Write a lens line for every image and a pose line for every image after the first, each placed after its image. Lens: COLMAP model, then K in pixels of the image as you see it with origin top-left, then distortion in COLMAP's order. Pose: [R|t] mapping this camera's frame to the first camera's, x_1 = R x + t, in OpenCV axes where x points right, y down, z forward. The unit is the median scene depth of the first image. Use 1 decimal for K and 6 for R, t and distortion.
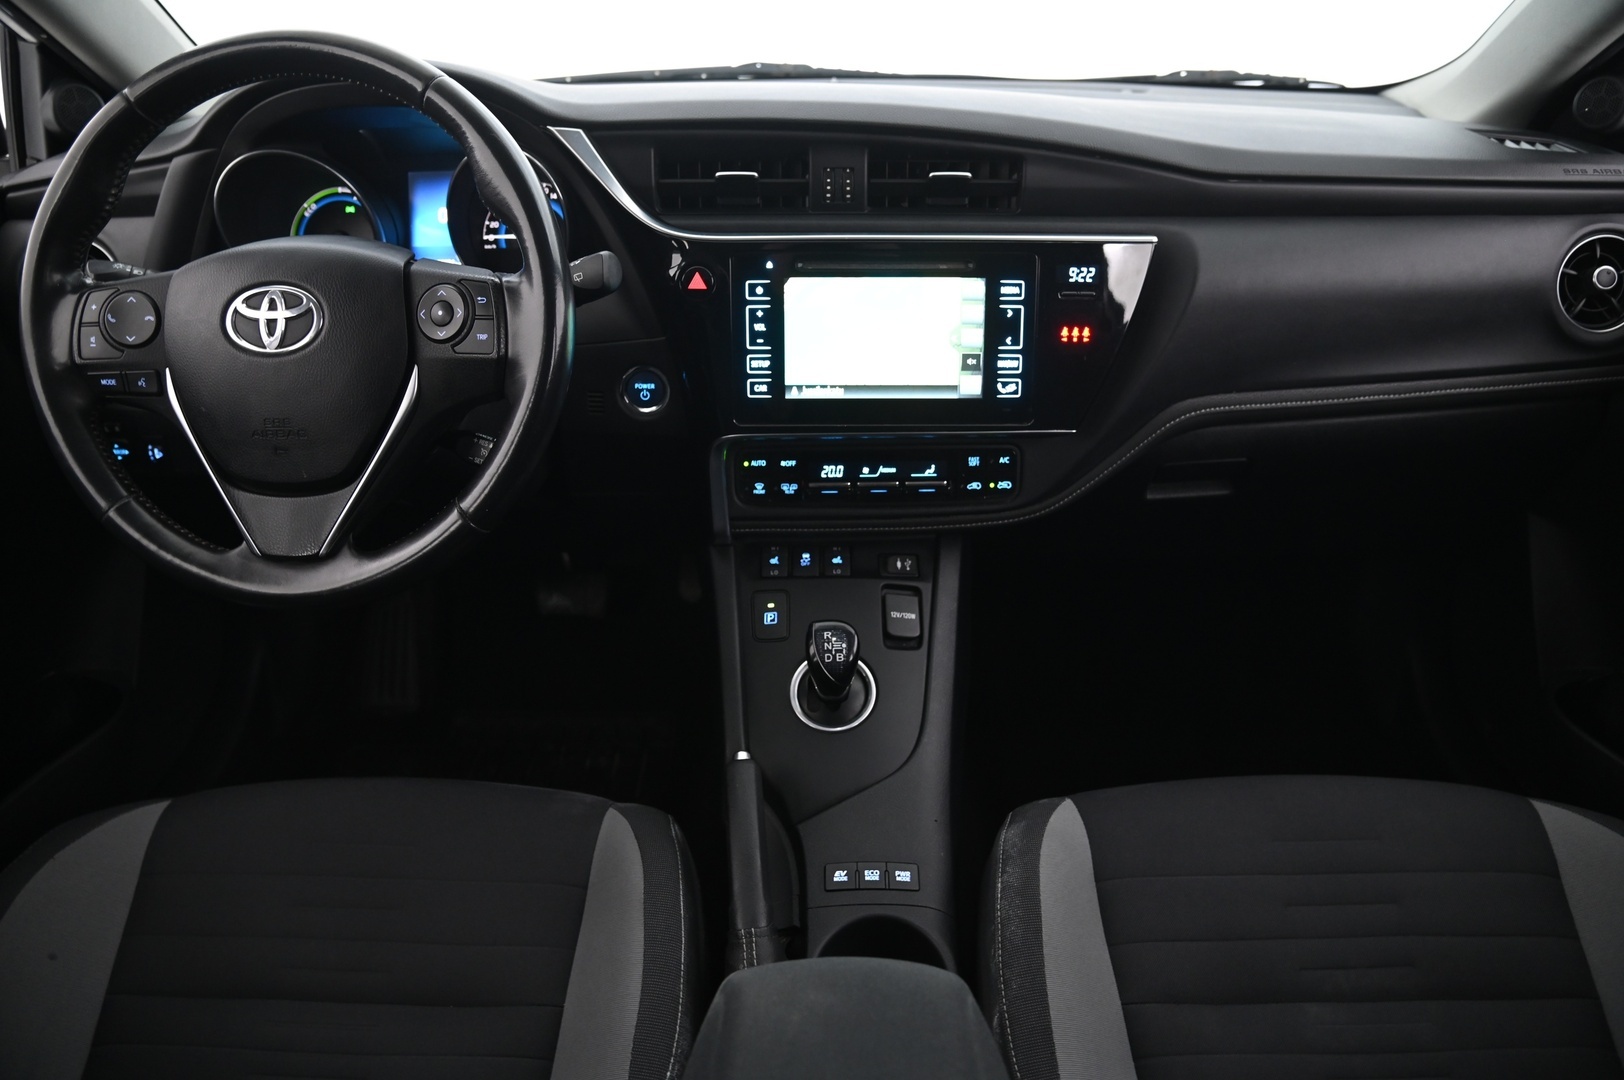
lens RADIAL K [[1116.7, 0, 812.0], [0, 1116.7, 540.0], [0, 0, 1]] dist [-0.120681, 0.074328]
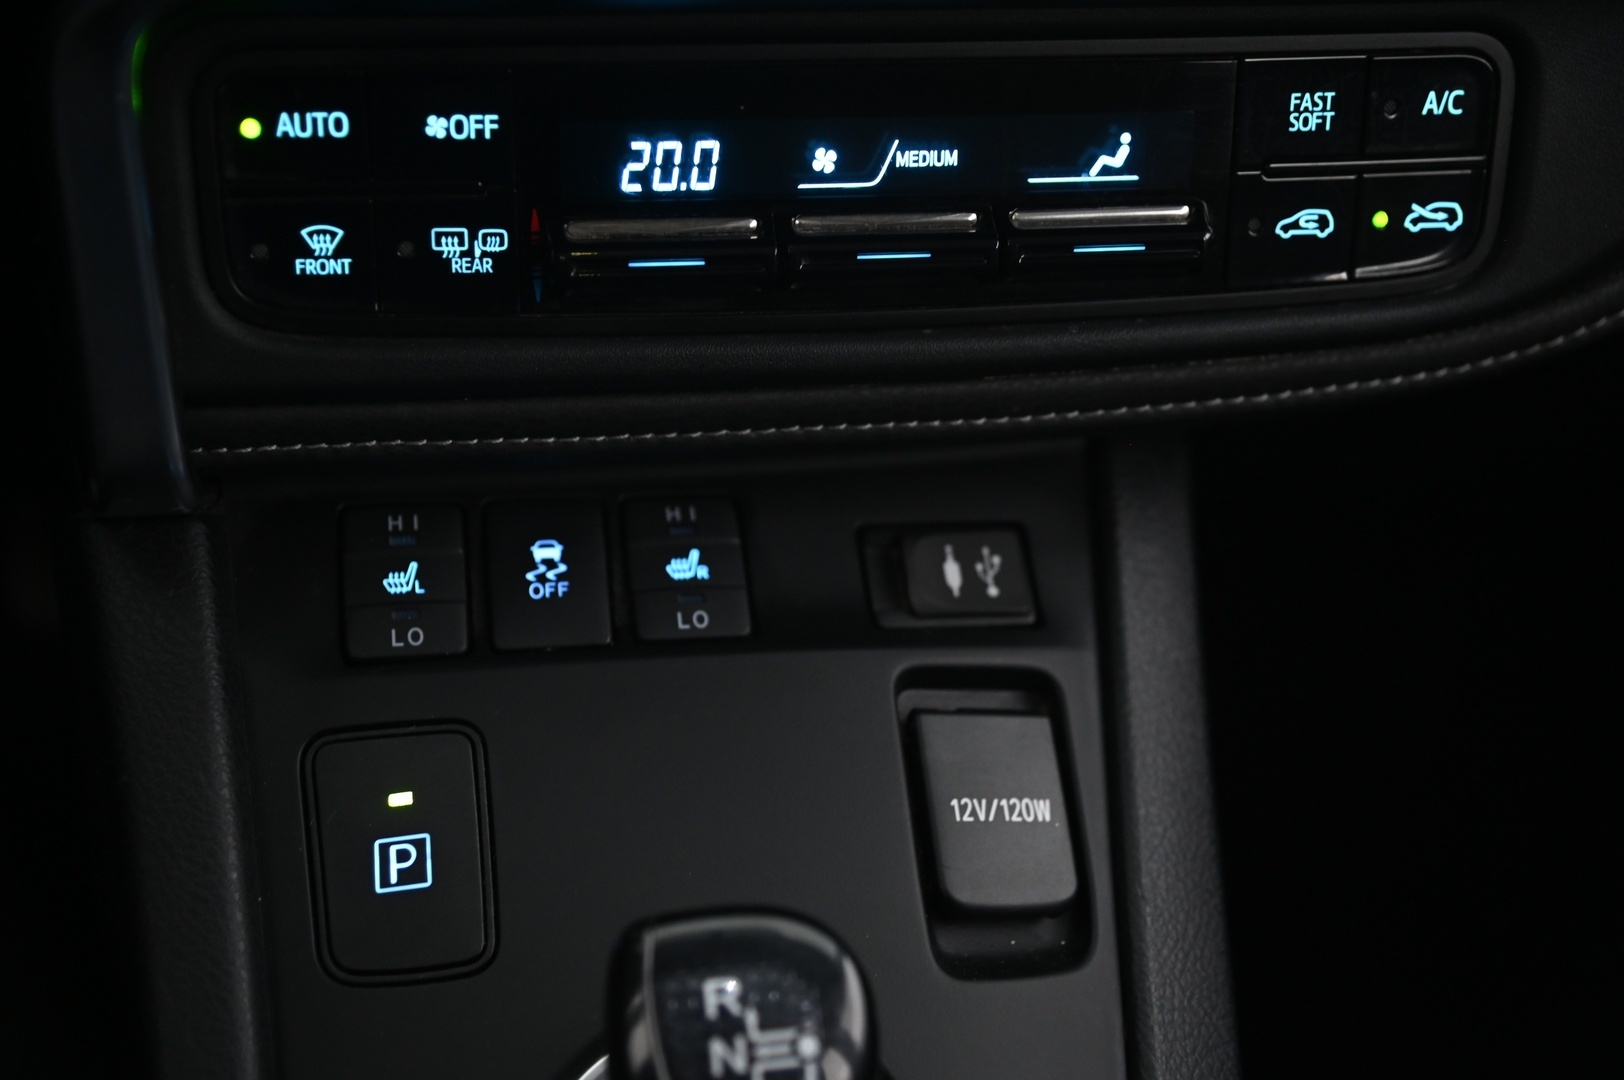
lens RADIAL K [[2260.8, 0, 812.0], [0, 2260.8, 540.0], [0, 0, 1]] dist [0.098774, 0.013205]
pose [[0.981381, -0.038873, 0.188096, -0.041991], [0.022413, 0.995792, 0.088861, -0.029845], [-0.190758, -0.082991, 0.978123, 0.599743]]
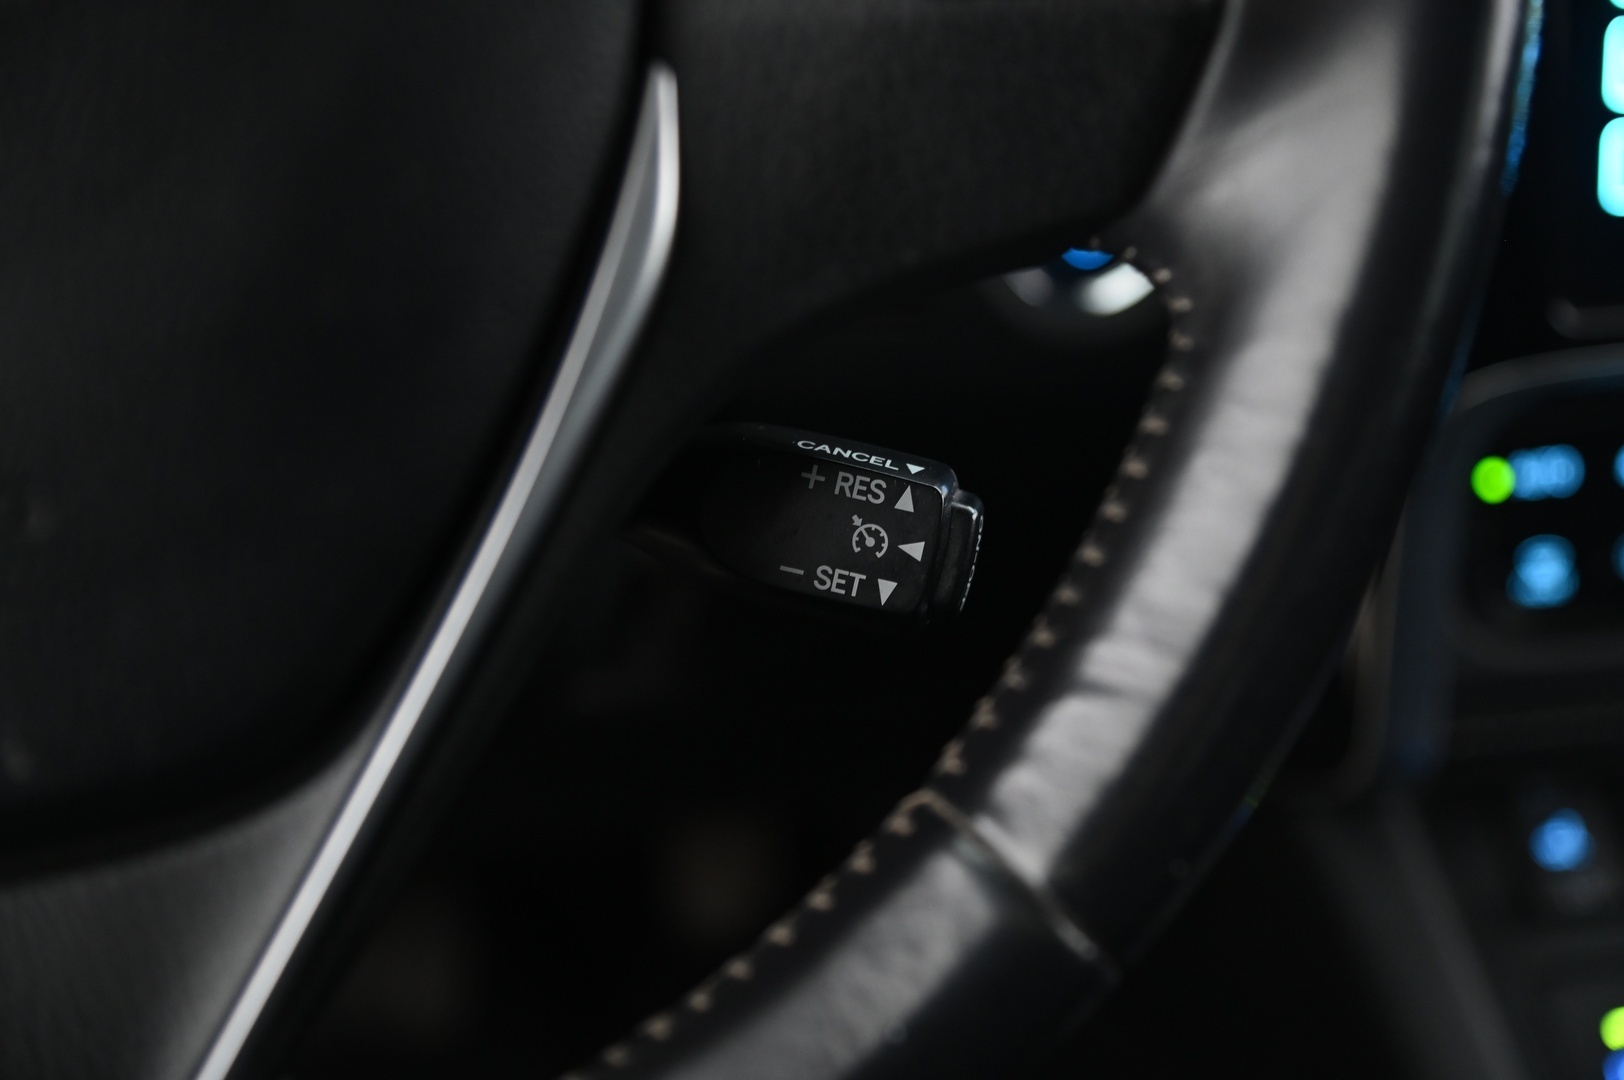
lens RADIAL K [[2815.9, 0, 812.0], [0, 2815.9, 540.0], [0, 0, 1]] dist [-0.006009, -0.022947]
pose [[0.975604, -0.079968, 0.204453, -0.353775], [0.083978, 0.996407, -0.010998, -0.062748], [-0.202839, 0.027900, 0.978815, 0.455296]]
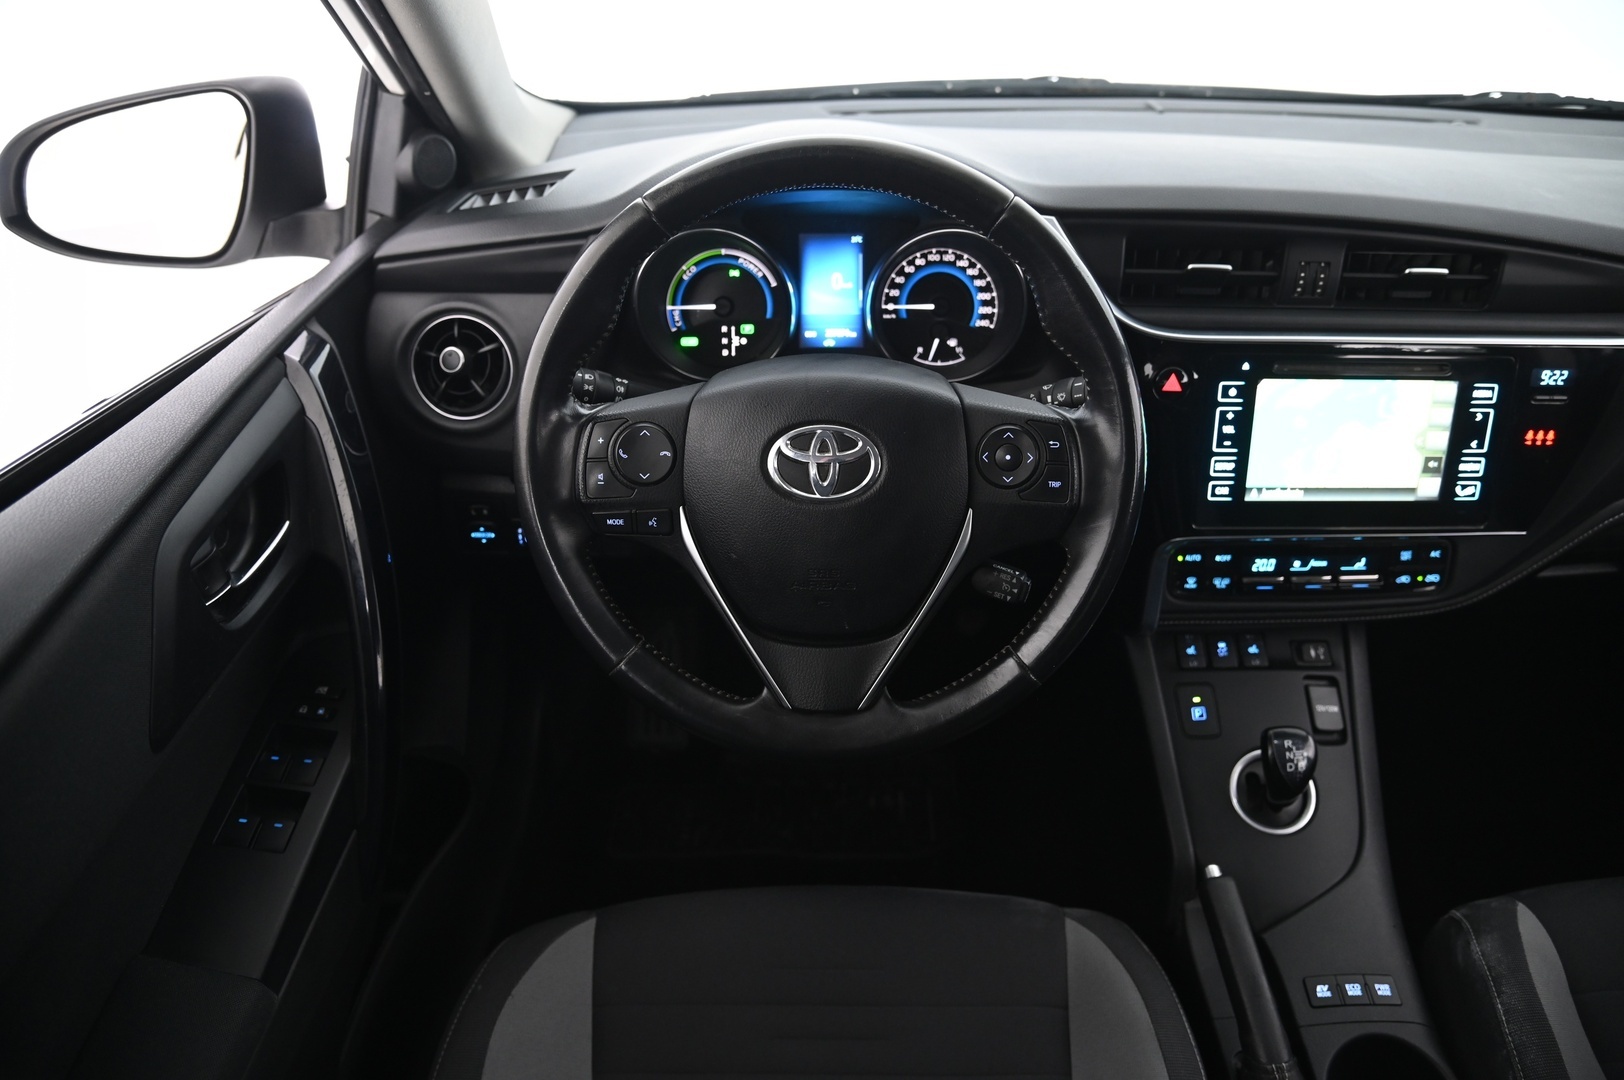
lens RADIAL K [[1116.7, 0, 812.0], [0, 1116.7, 540.0], [0, 0, 1]] dist [-0.120681, 0.074328]
pose [[0.999981, -0.002634, 0.005586, -0.406623], [0.002203, 0.997123, 0.075770, -0.166546], [-0.005770, -0.075757, 0.997110, 0.048546]]
